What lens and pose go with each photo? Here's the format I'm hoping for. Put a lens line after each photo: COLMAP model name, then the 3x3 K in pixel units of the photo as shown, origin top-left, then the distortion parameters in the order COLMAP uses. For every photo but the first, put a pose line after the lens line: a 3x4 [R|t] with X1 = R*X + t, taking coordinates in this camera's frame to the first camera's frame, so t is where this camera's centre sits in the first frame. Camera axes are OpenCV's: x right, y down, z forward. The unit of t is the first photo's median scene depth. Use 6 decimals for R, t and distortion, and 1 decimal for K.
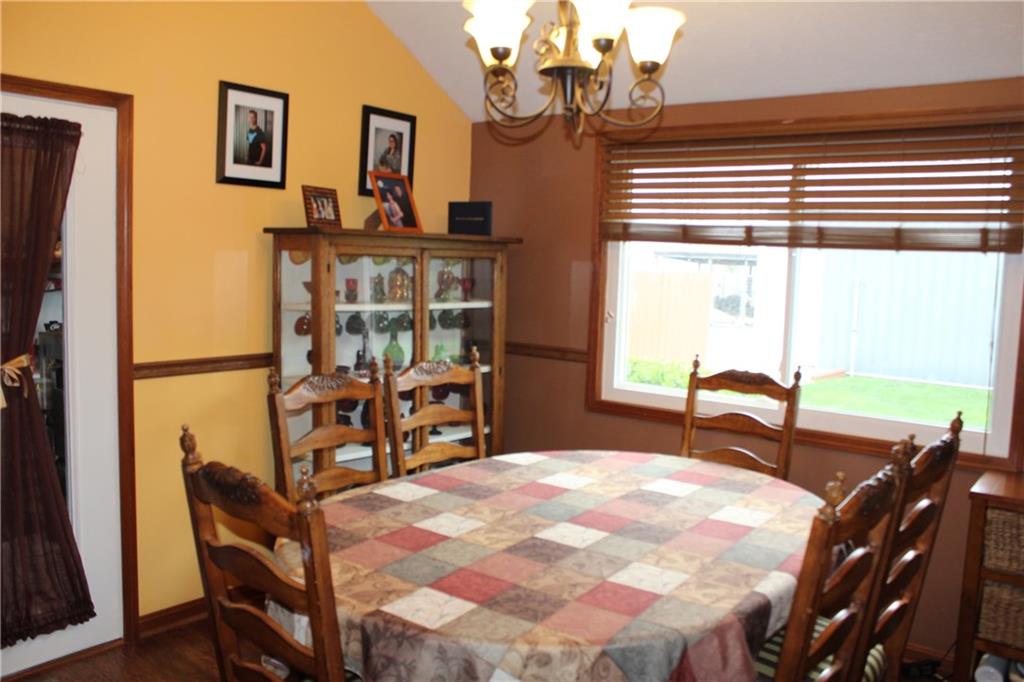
lens RADIAL K [[851.7, 0, 511.4], [0, 851.7, 346.6], [0, 0, 1]] dist [-0.145963, 0.108542]
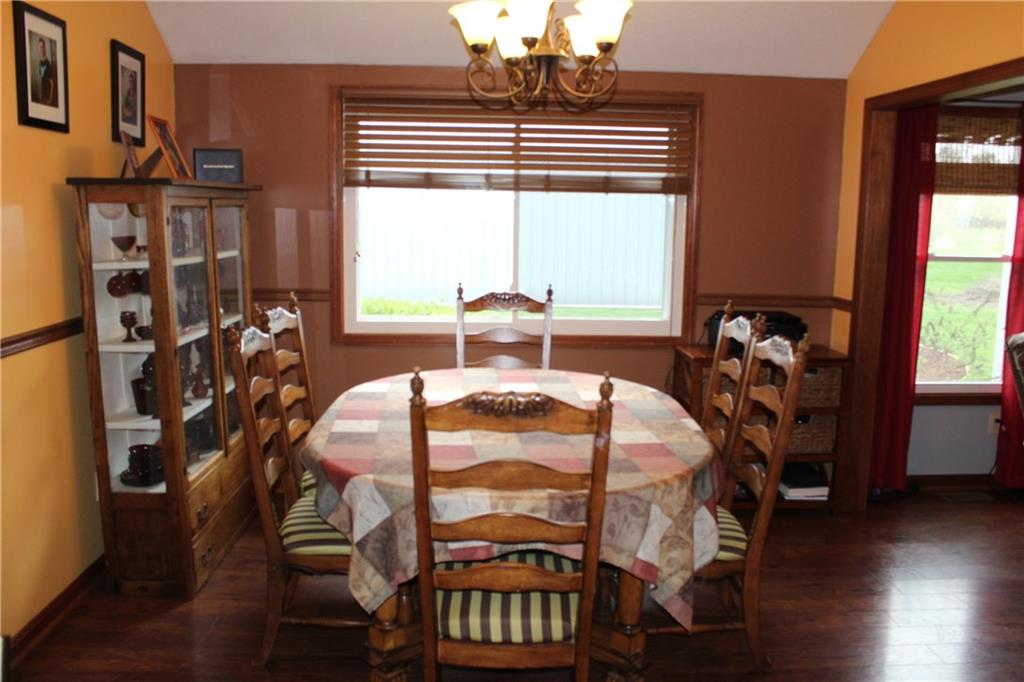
lens RADIAL K [[851.7, 0, 520.2], [0, 851.7, 347.0], [0, 0, 1]] dist [-0.145963, 0.108542]
pose [[0.751246, -0.125097, 0.648058, -0.508397], [0.074960, 0.991692, 0.104535, -0.019810], [-0.655752, -0.029953, 0.754382, 0.039332]]
